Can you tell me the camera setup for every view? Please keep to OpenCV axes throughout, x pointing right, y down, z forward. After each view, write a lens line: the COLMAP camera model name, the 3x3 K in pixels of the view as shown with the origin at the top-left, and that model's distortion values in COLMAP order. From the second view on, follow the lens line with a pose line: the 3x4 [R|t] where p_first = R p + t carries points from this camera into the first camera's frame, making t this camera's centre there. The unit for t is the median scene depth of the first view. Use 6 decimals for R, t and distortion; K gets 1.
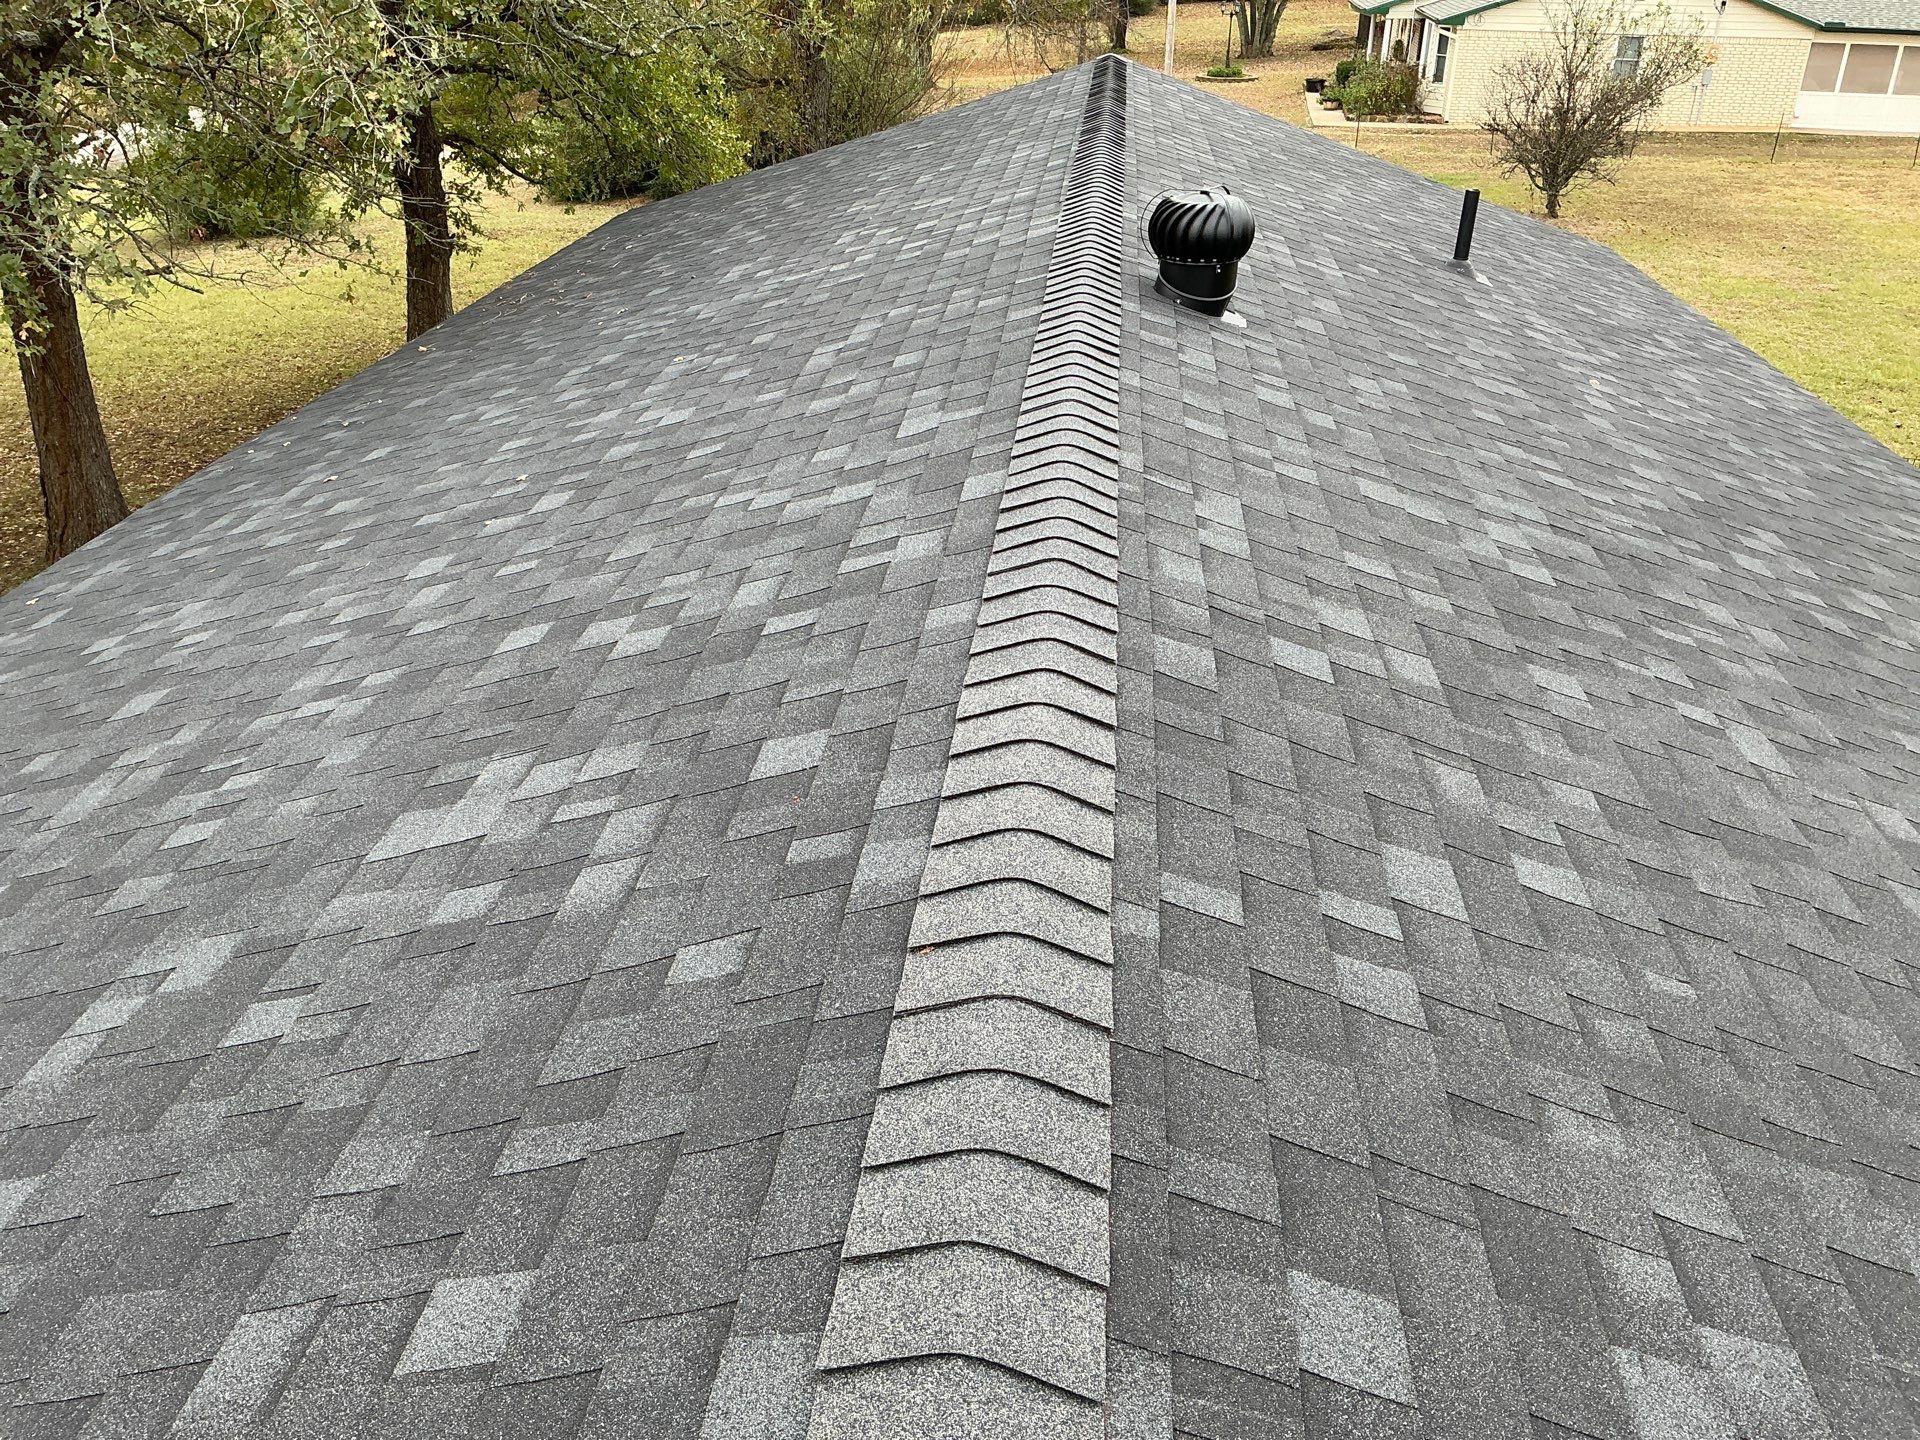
lens RADIAL K [[1587.4, 0, 958.7], [0, 1587.4, 712.5], [0, 0, 1]] dist [0.134086, -0.280863]
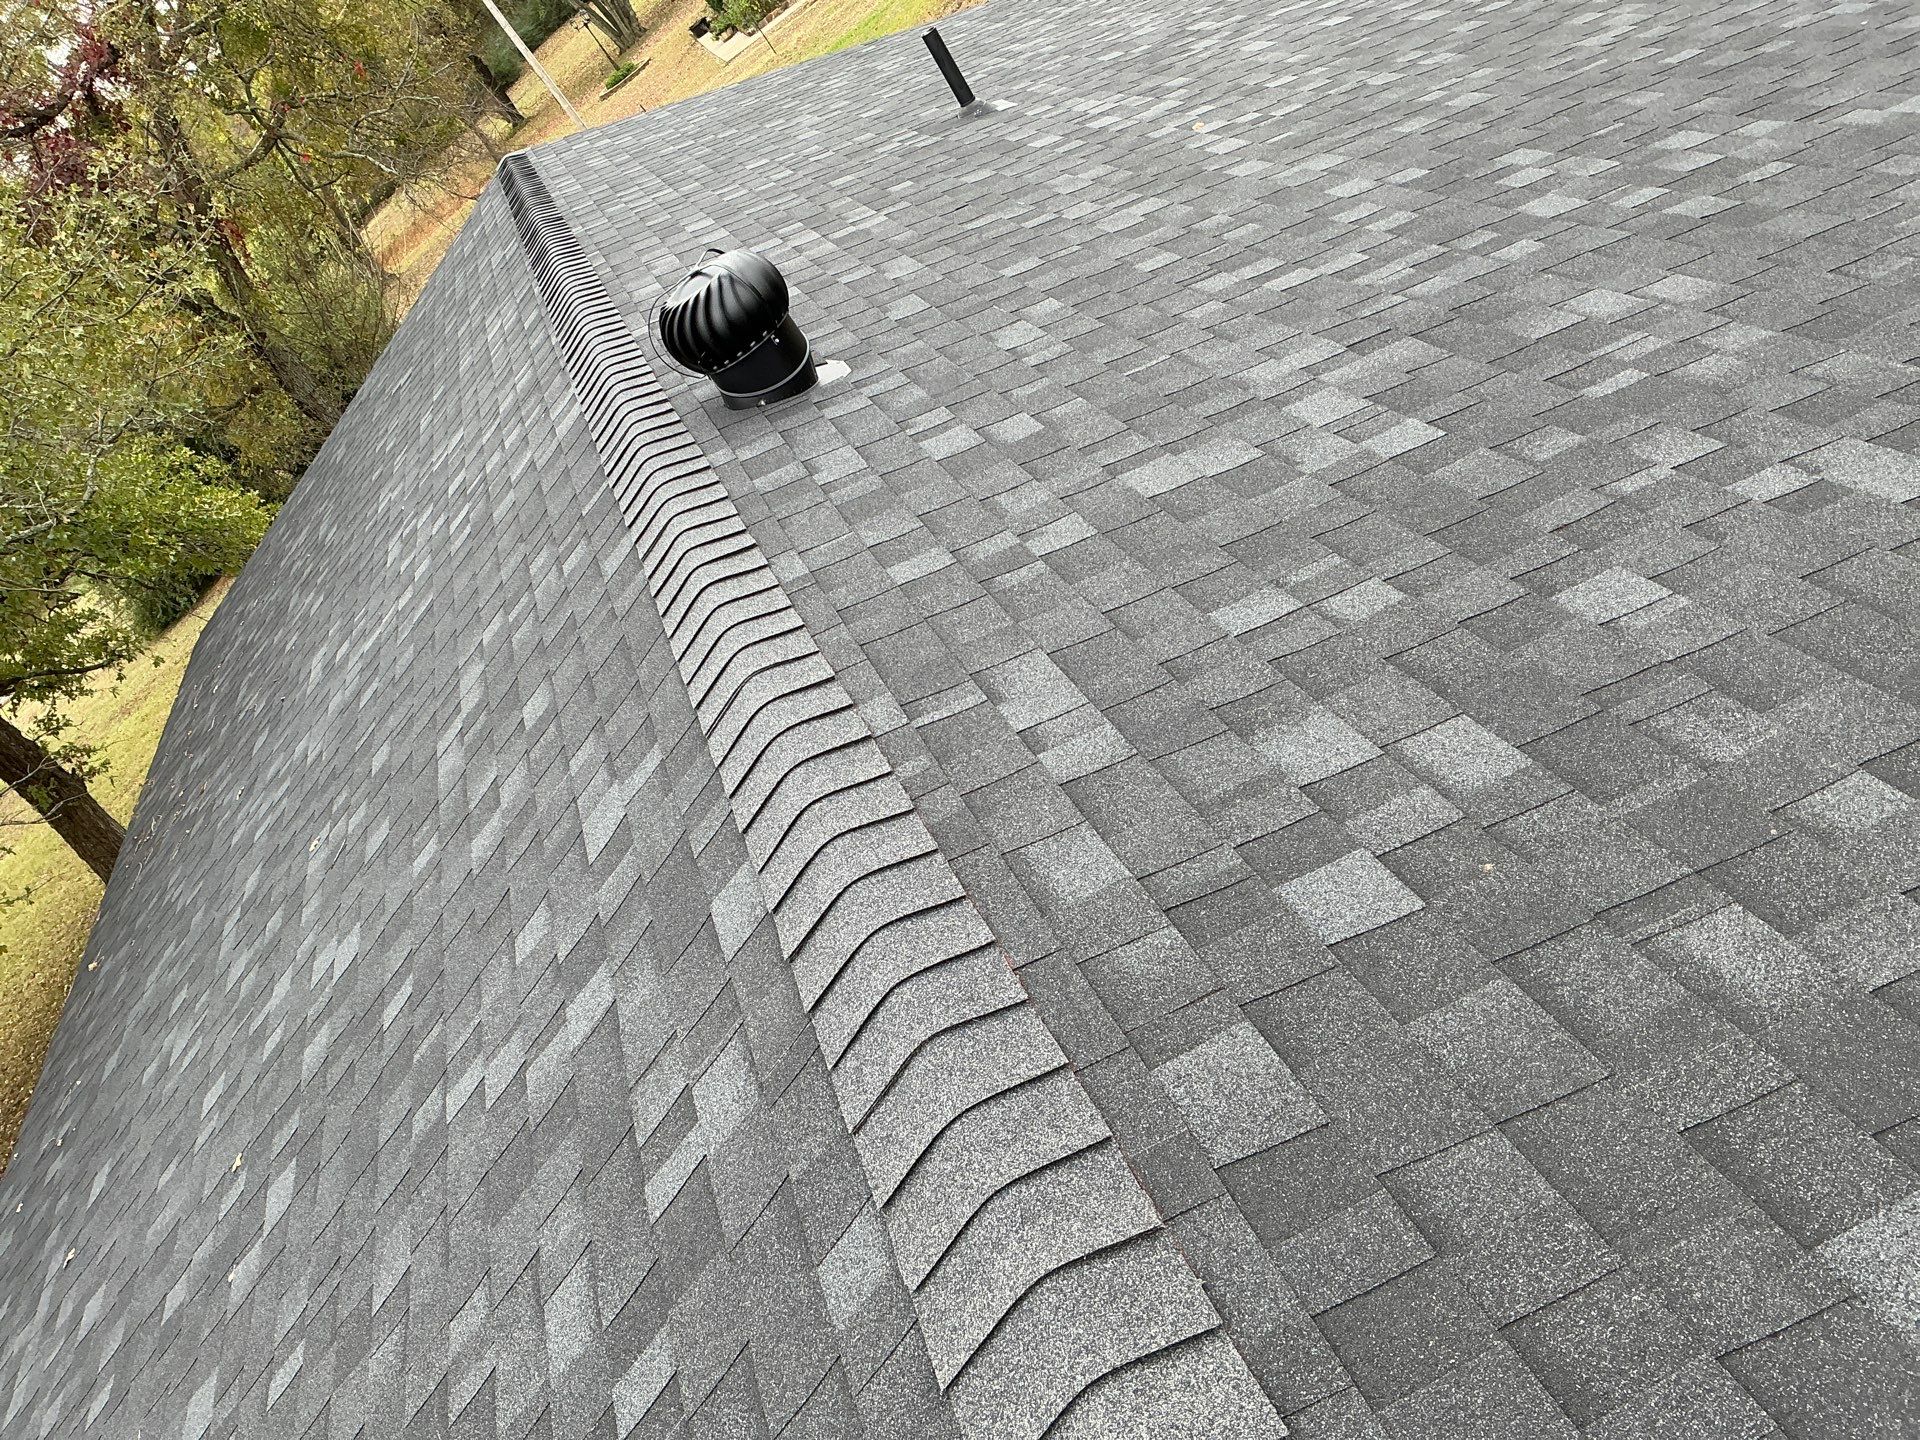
lens RADIAL K [[1587.4, 0, 958.7], [0, 1587.4, 712.5], [0, 0, 1]] dist [0.134086, -0.280863]
pose [[0.755510, -0.651947, 0.064573, 0.062319], [0.650907, 0.758159, 0.038920, -0.113624], [-0.074331, 0.012627, 0.997154, 0.232423]]
